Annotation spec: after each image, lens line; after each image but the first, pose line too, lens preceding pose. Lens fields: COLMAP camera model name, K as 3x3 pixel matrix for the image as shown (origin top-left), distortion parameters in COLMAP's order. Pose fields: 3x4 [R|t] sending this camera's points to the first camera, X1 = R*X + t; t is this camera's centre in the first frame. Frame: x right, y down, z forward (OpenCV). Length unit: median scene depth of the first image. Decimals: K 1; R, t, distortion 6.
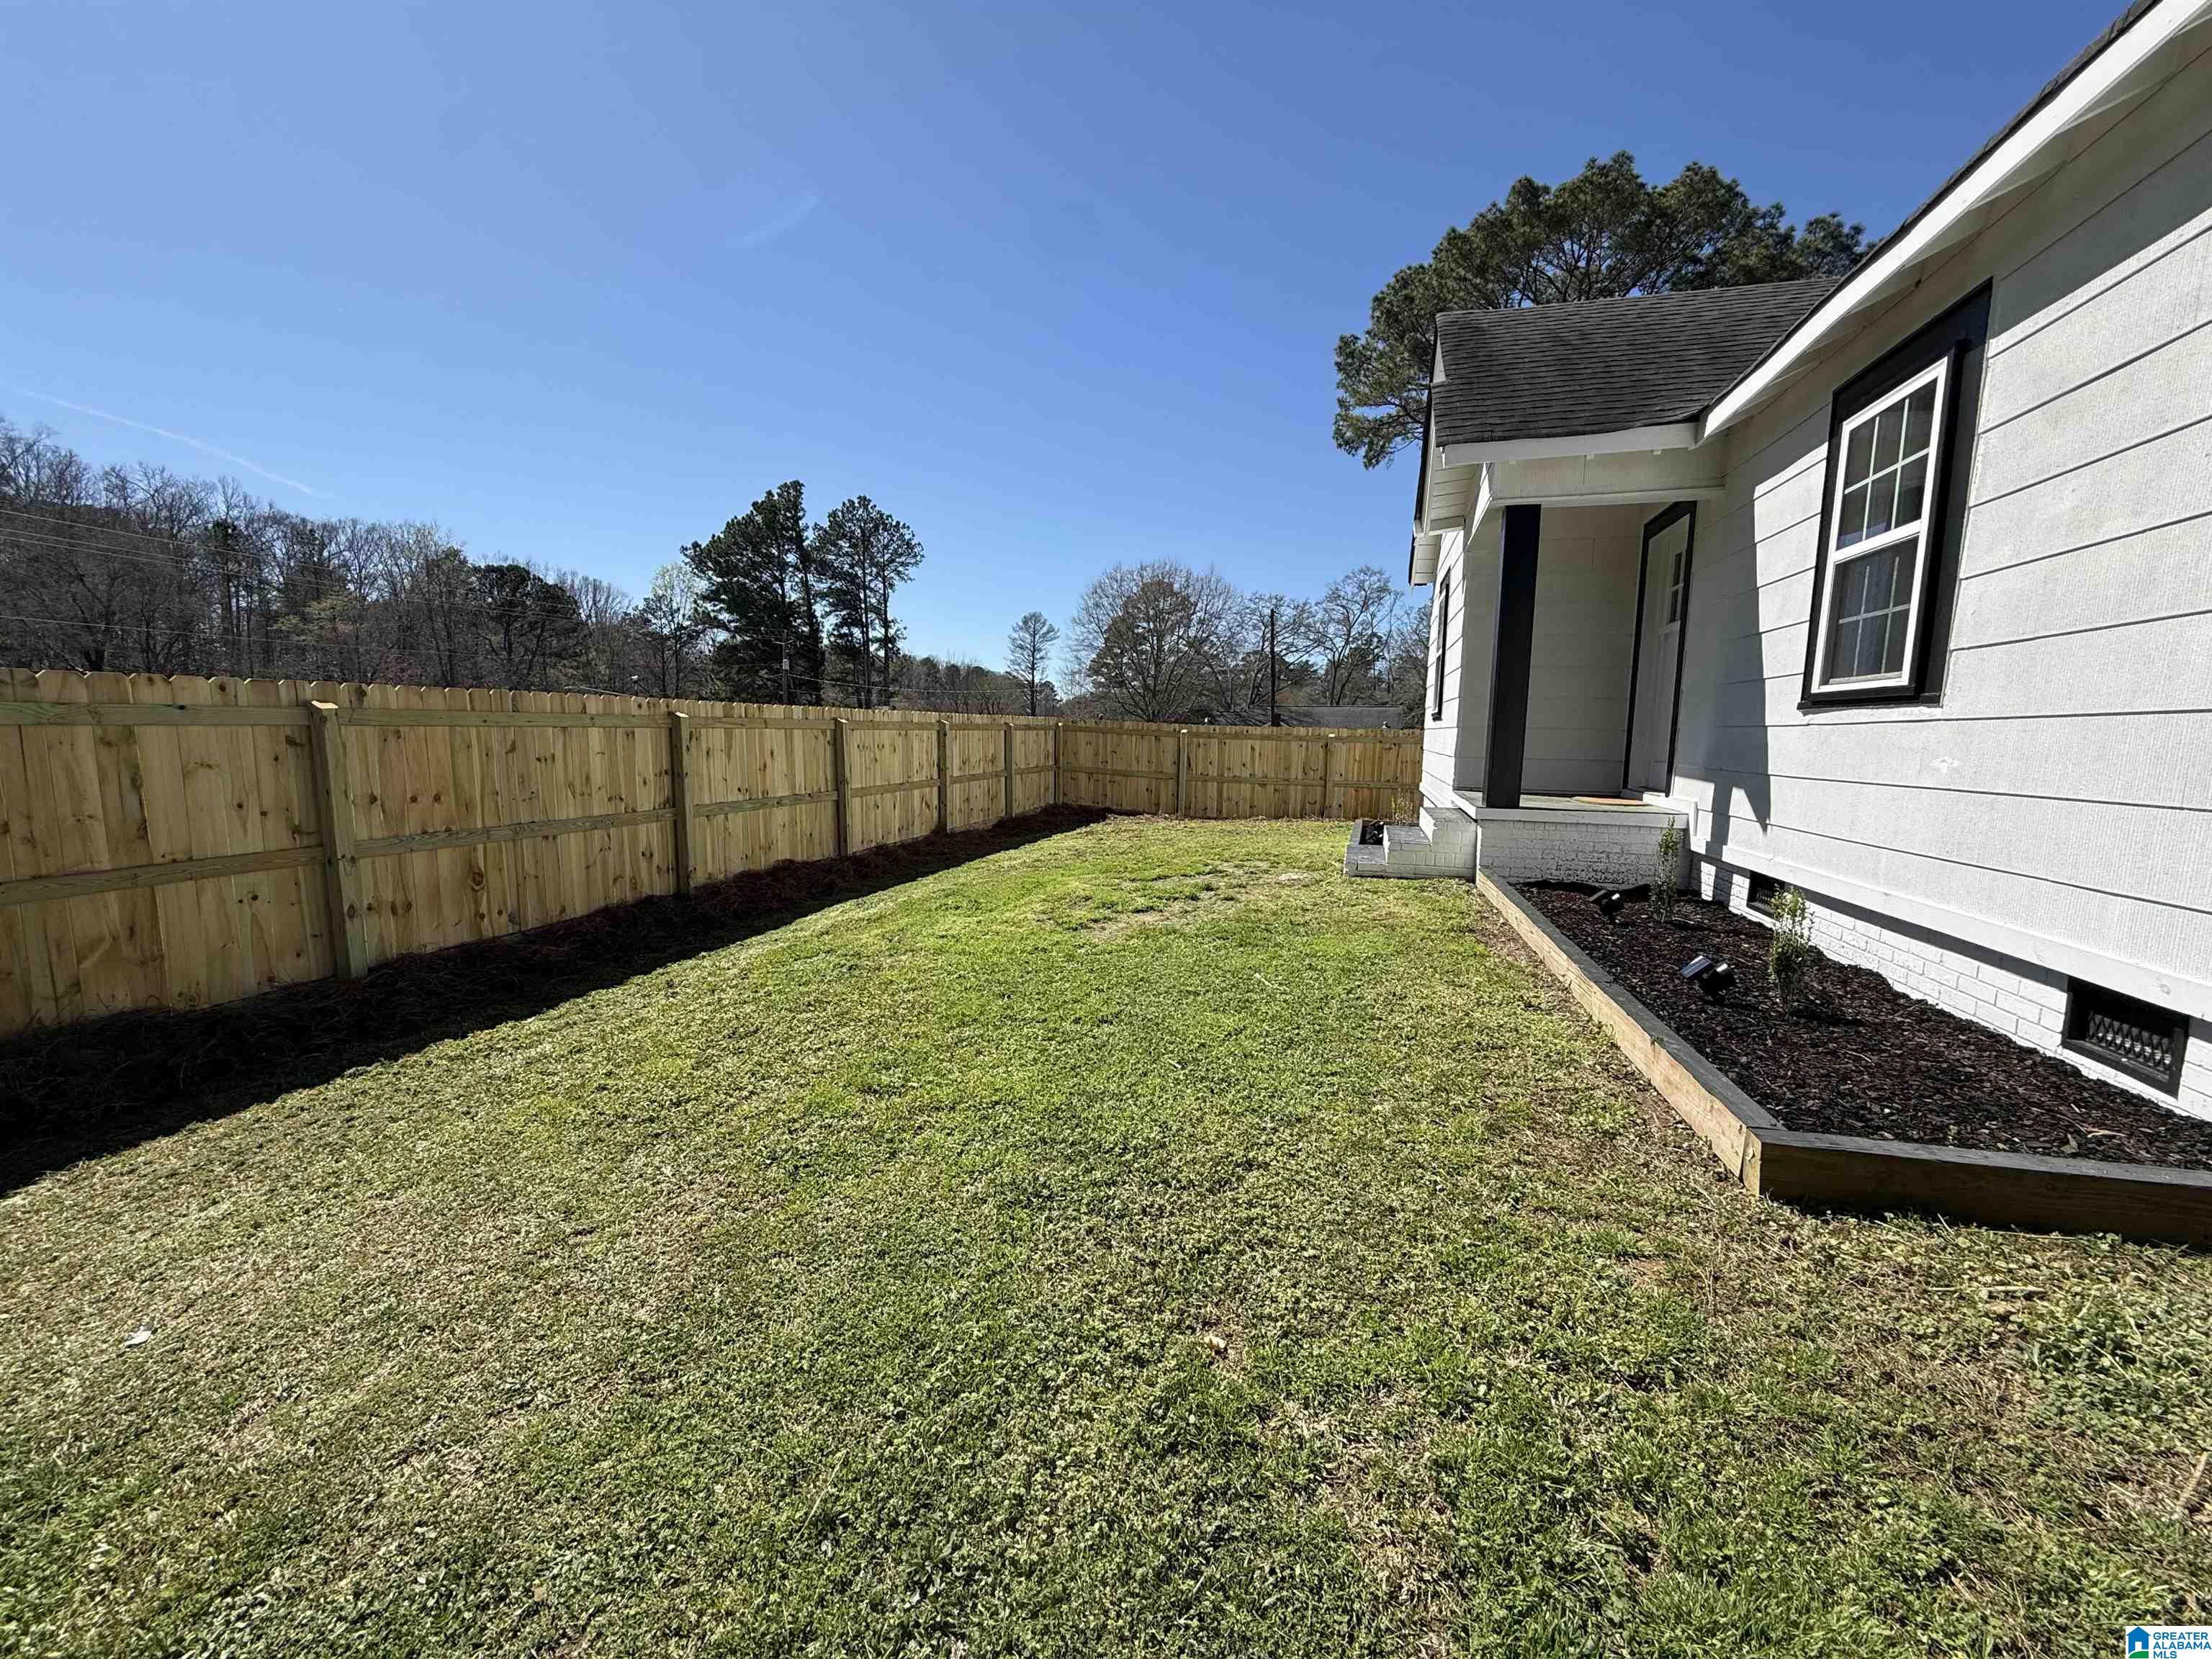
lens RADIAL K [[893.2, 0, 1104.2], [0, 893.2, 841.7], [0, 0, 1]] dist [-0.000910, 0.000120]
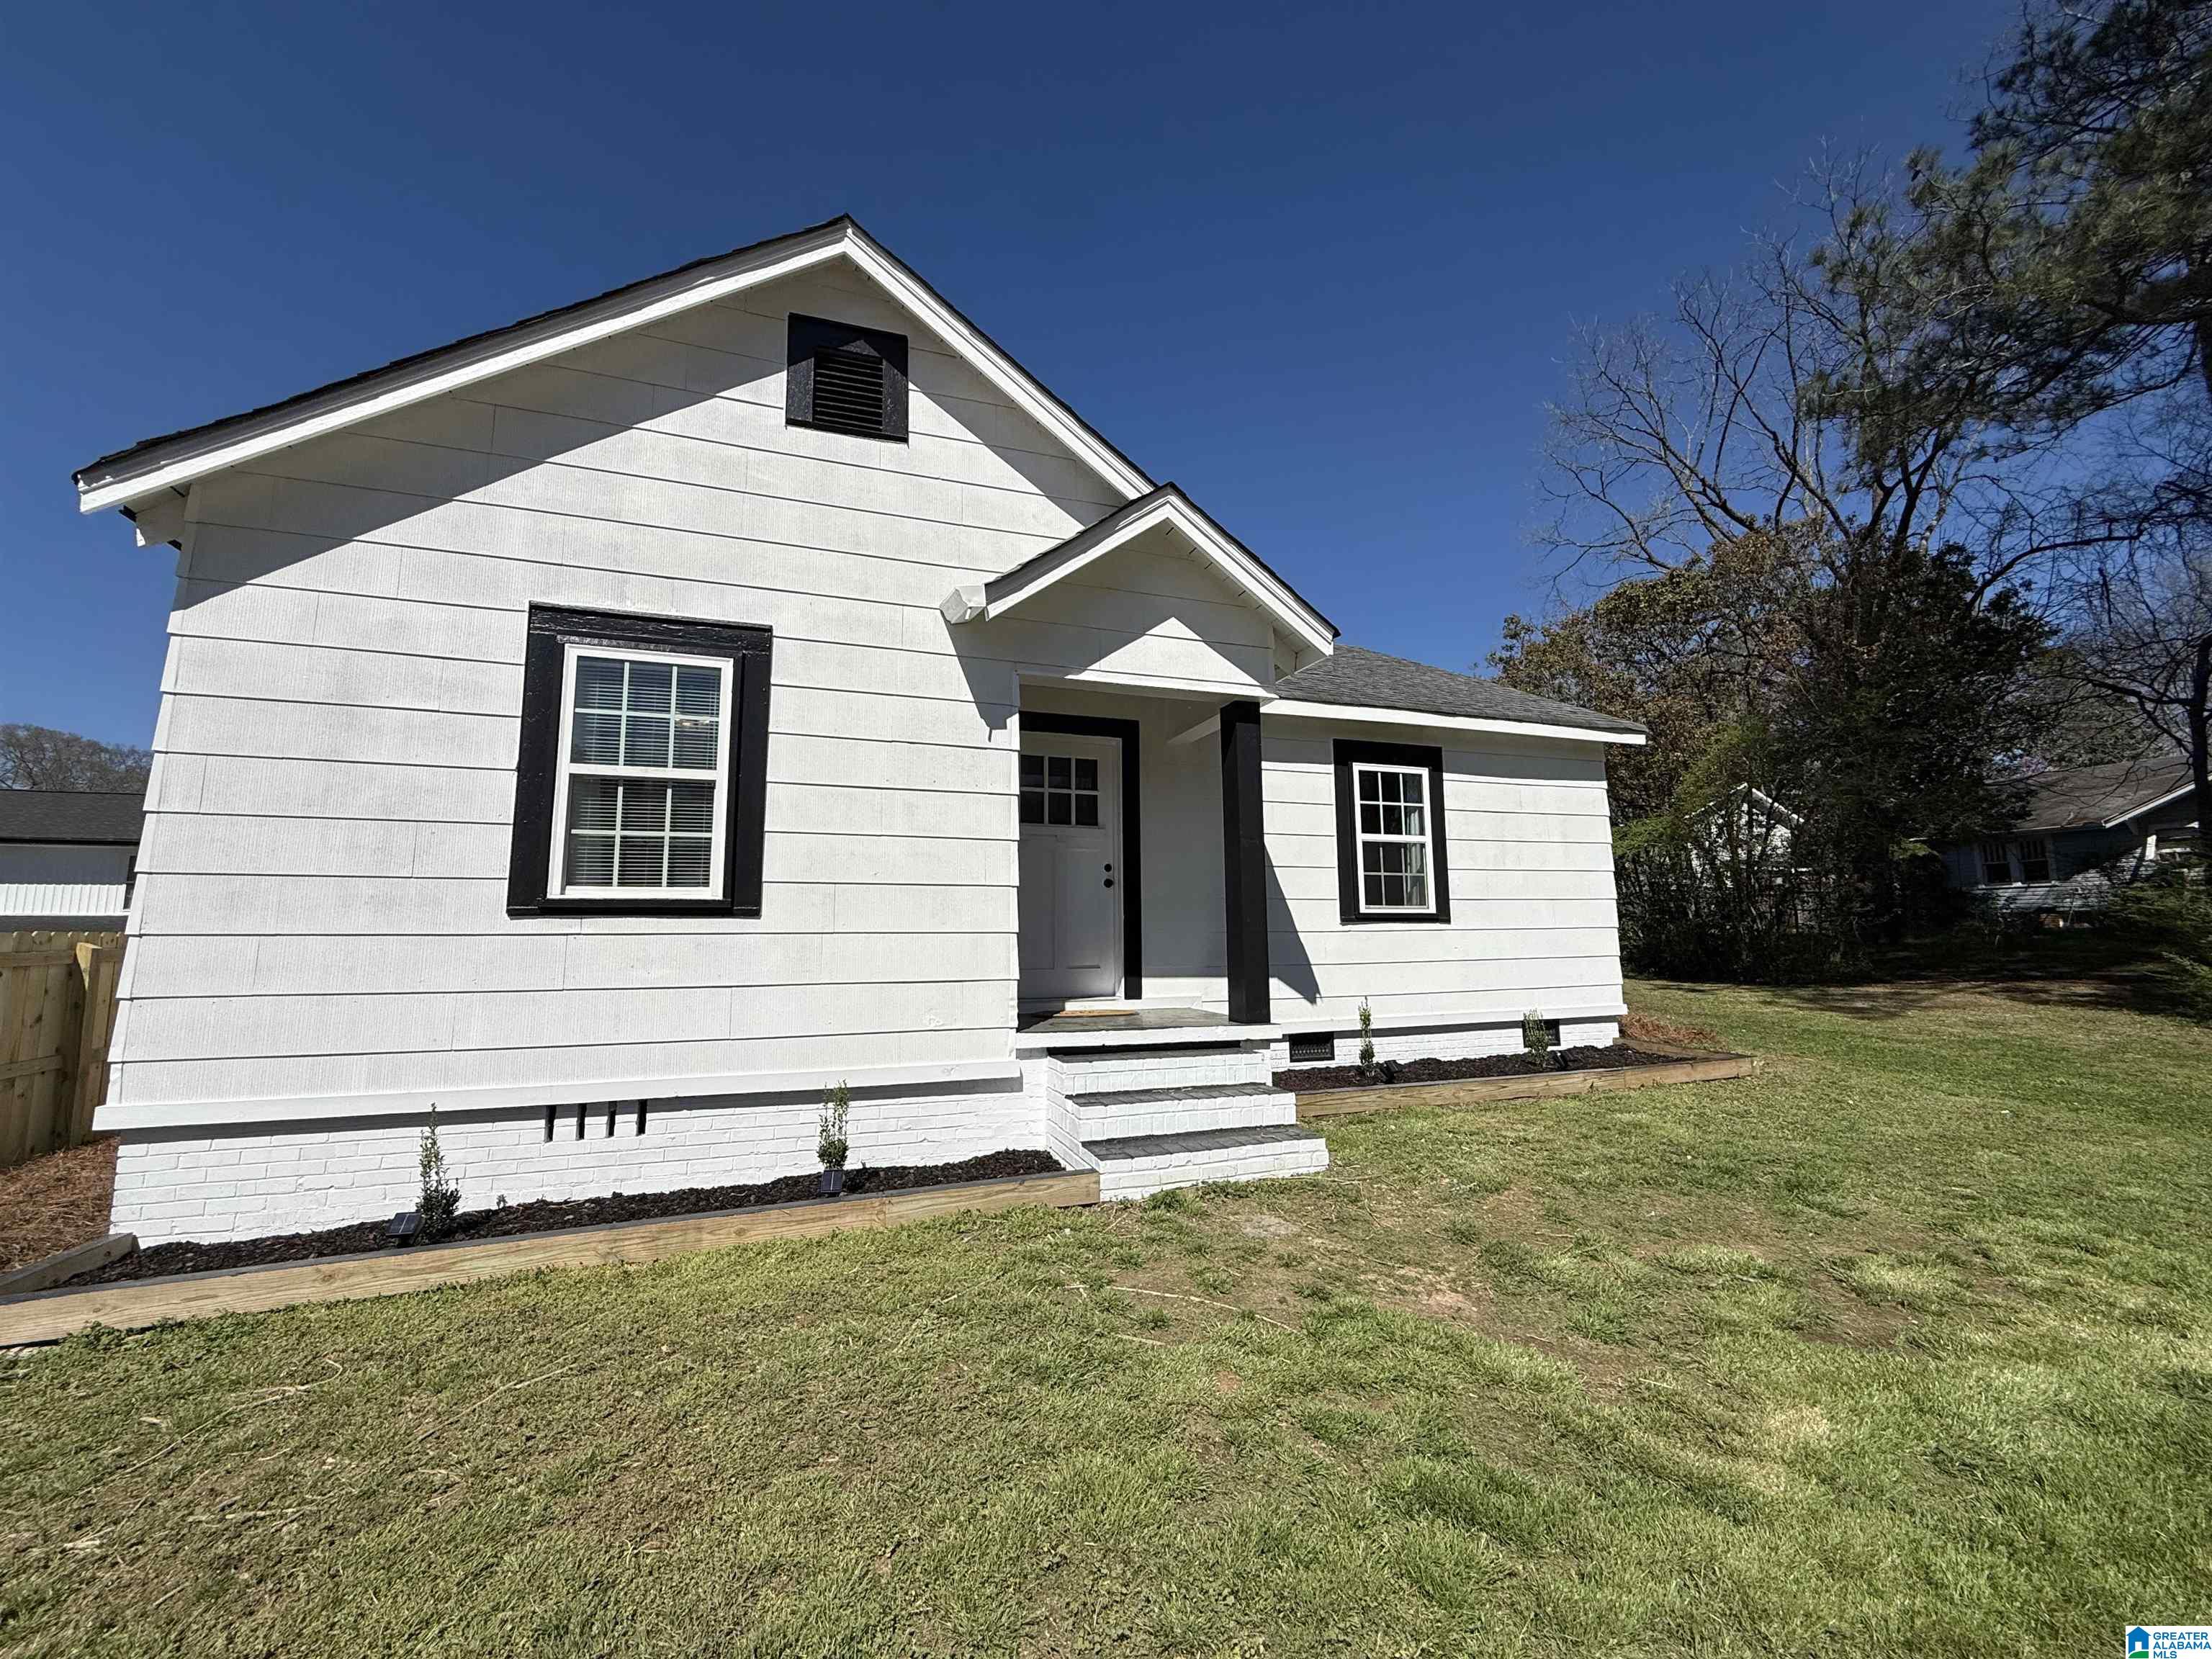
lens RADIAL K [[893.2, 0, 1095.1], [0, 893.2, 832.2], [0, 0, 1]] dist [-0.000910, 0.000120]
pose [[-0.576255, 0.106511, 0.810300, -0.294372], [0.111235, 0.992467, -0.051350, -0.276405], [-0.809665, 0.060543, -0.583762, 2.306176]]
